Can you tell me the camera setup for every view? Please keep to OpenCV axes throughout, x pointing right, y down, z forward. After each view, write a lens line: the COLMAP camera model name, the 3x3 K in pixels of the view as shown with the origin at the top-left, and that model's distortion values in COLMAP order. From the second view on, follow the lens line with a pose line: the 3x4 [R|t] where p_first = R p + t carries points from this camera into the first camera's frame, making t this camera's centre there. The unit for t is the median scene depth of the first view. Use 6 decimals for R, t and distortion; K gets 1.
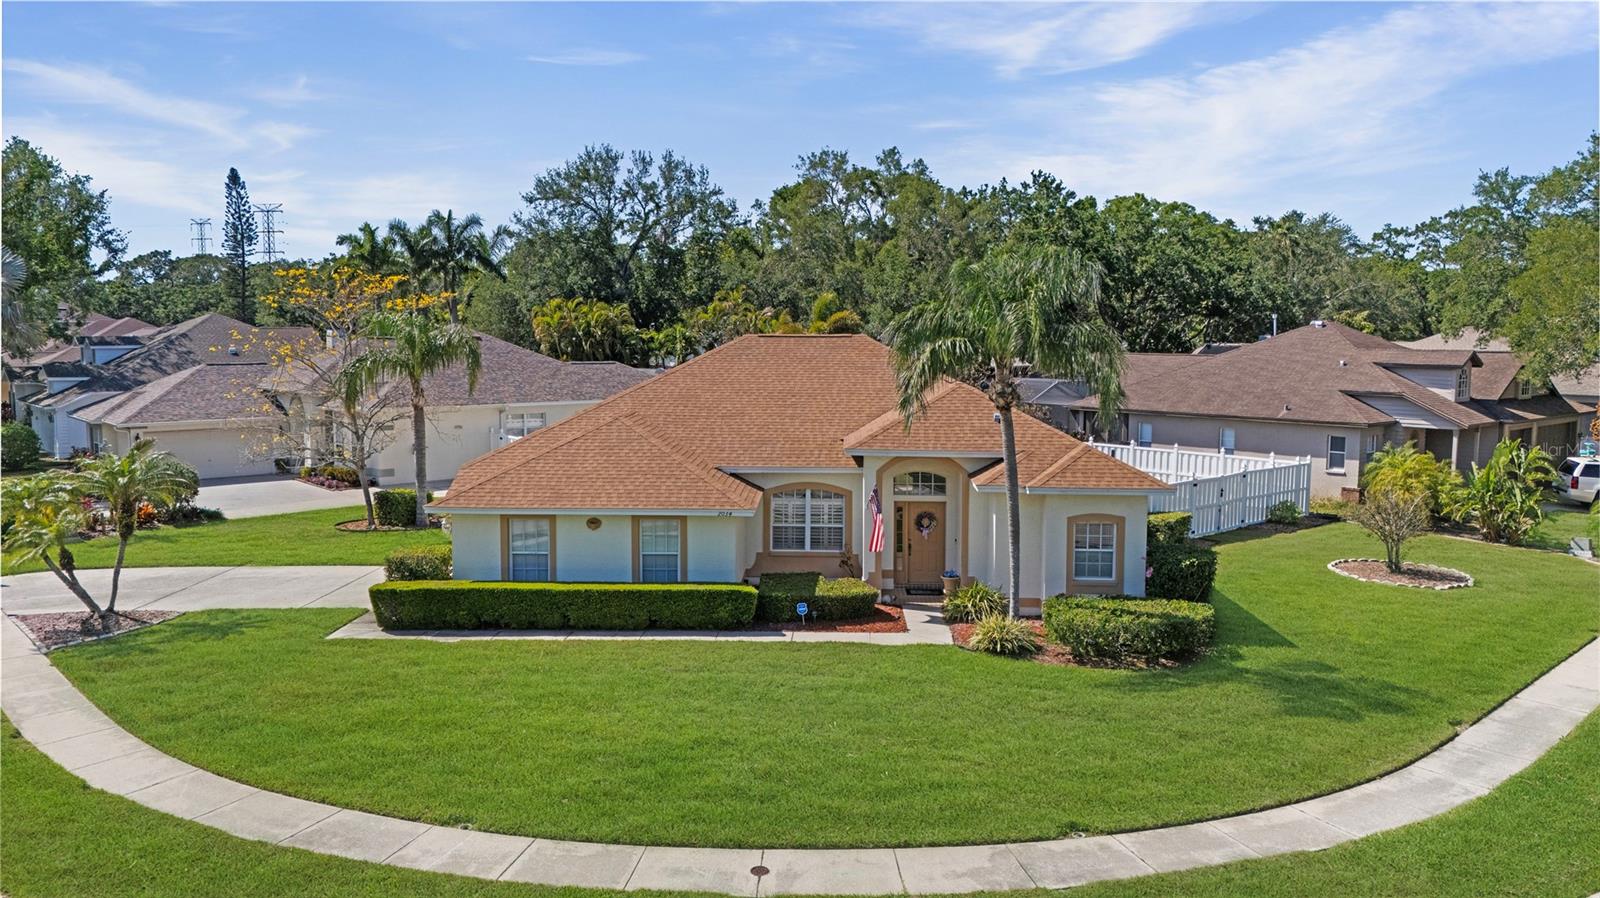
lens RADIAL K [[1161.7, 0, 782.5], [0, 1161.7, 449.9], [0, 0, 1]] dist [0.065403, -0.067007]
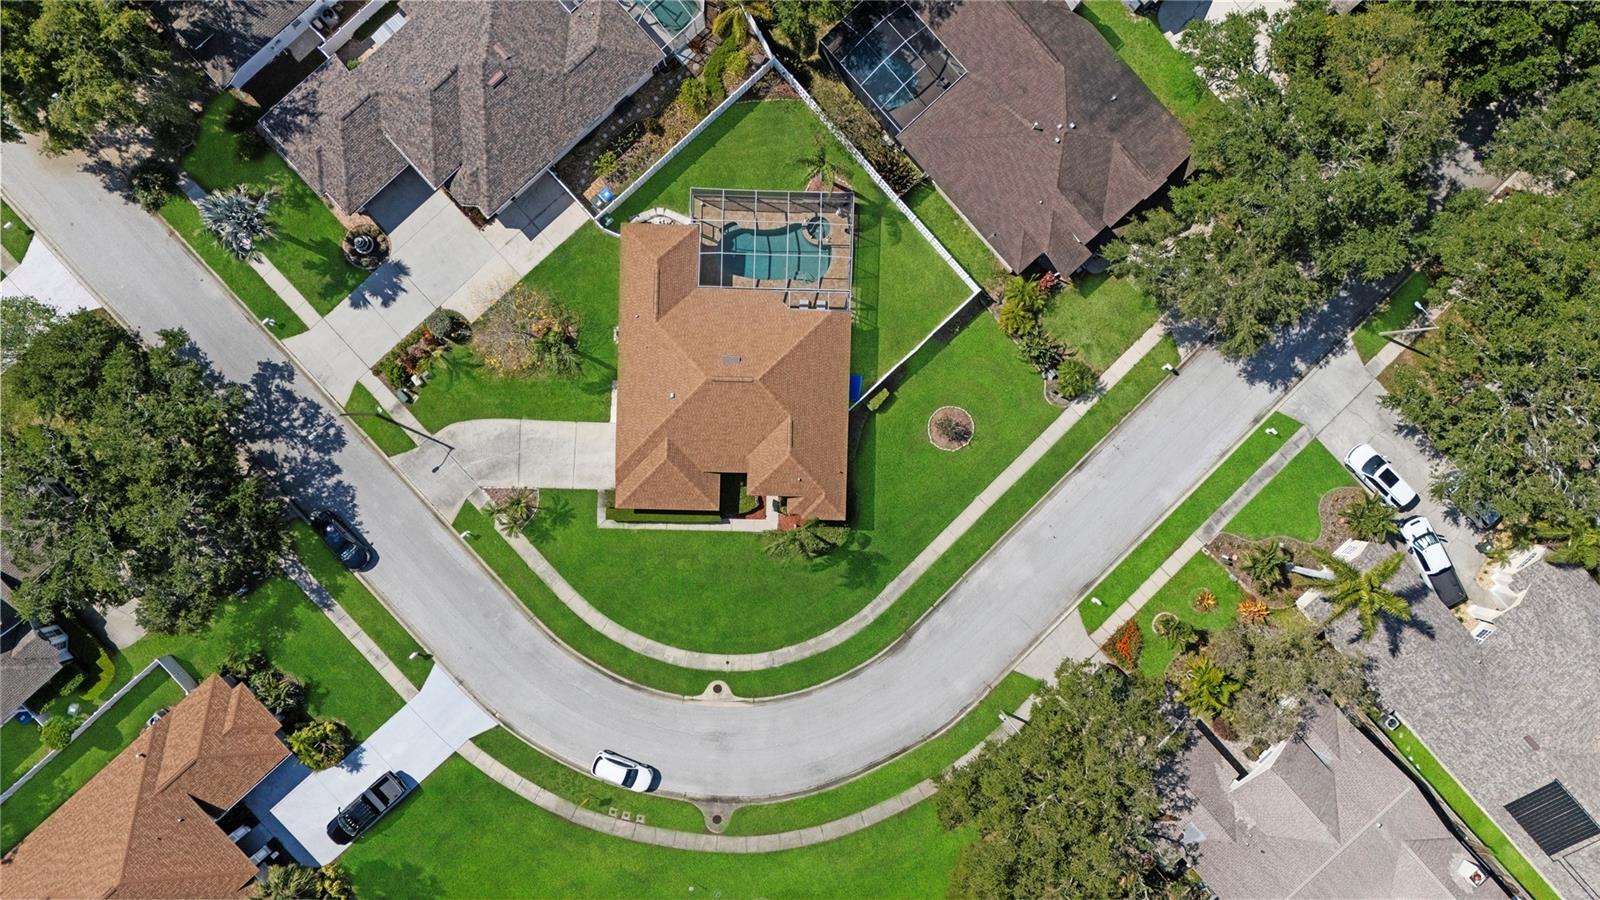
lens RADIAL K [[1161.7, 0, 782.5], [0, 1161.7, 450.9], [0, 0, 1]] dist [0.065403, -0.067007]
pose [[0.999766, -0.017412, 0.012845, 0.111440], [-0.011213, 0.090775, 0.995808, -3.098987], [-0.018505, -0.995719, 0.090558, 0.848453]]
